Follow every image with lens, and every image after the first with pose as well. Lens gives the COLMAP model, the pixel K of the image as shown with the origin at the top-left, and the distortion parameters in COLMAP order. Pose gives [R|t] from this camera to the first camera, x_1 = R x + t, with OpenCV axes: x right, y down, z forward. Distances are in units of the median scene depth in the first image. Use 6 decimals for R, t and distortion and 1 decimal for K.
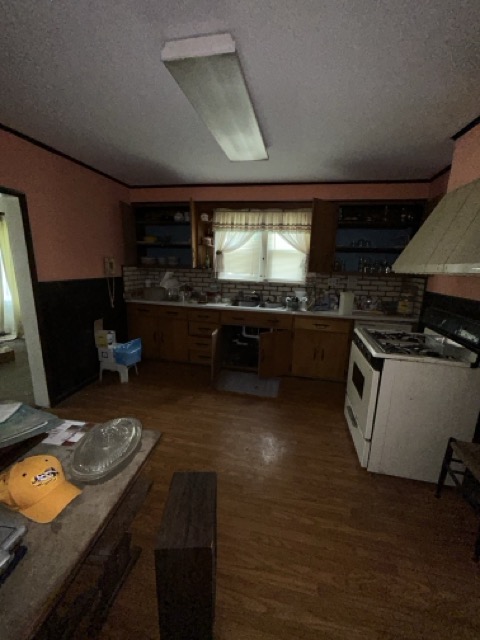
lens RADIAL K [[269.7, 0, 241.3], [0, 269.7, 318.2], [0, 0, 1]] dist [0.018781, 0.000165]
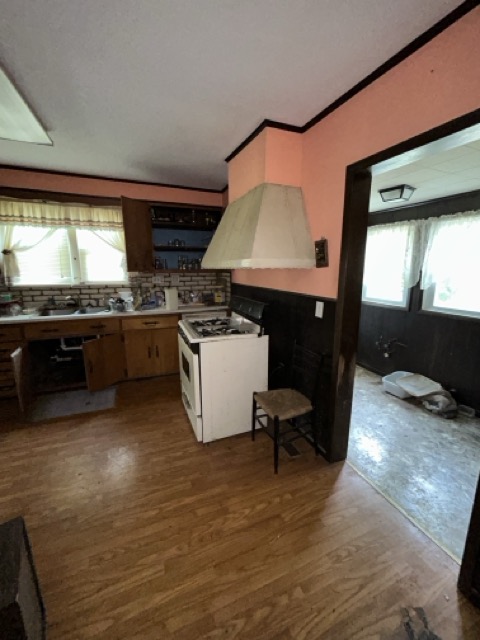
lens RADIAL K [[269.7, 0, 241.3], [0, 269.7, 318.2], [0, 0, 1]] dist [0.018781, 0.000165]
pose [[0.832875, -0.142135, 0.534899, 0.036779], [0.140106, 0.989128, 0.044679, 0.009377], [-0.535434, 0.037730, 0.843734, -0.036822]]
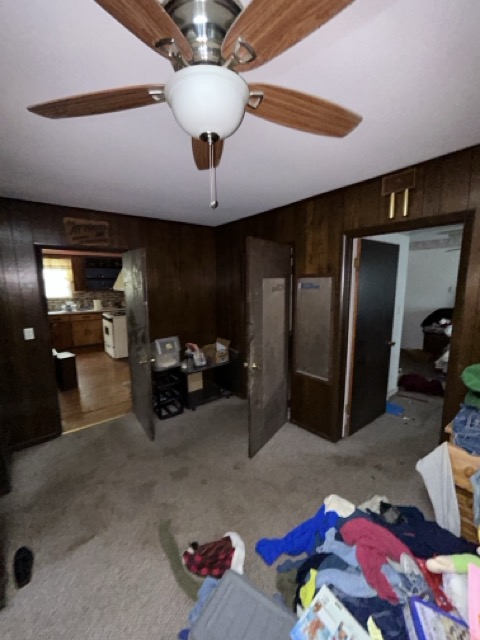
lens RADIAL K [[264.8, 0, 240.0], [0, 264.8, 320.0], [0, 0, 1]] dist [-0.000025, -0.000017]
pose [[0.653181, -0.146562, 0.742883, -0.406183], [0.179204, 0.983138, 0.036396, 0.175086], [-0.735691, 0.109355, 0.668432, -1.104467]]
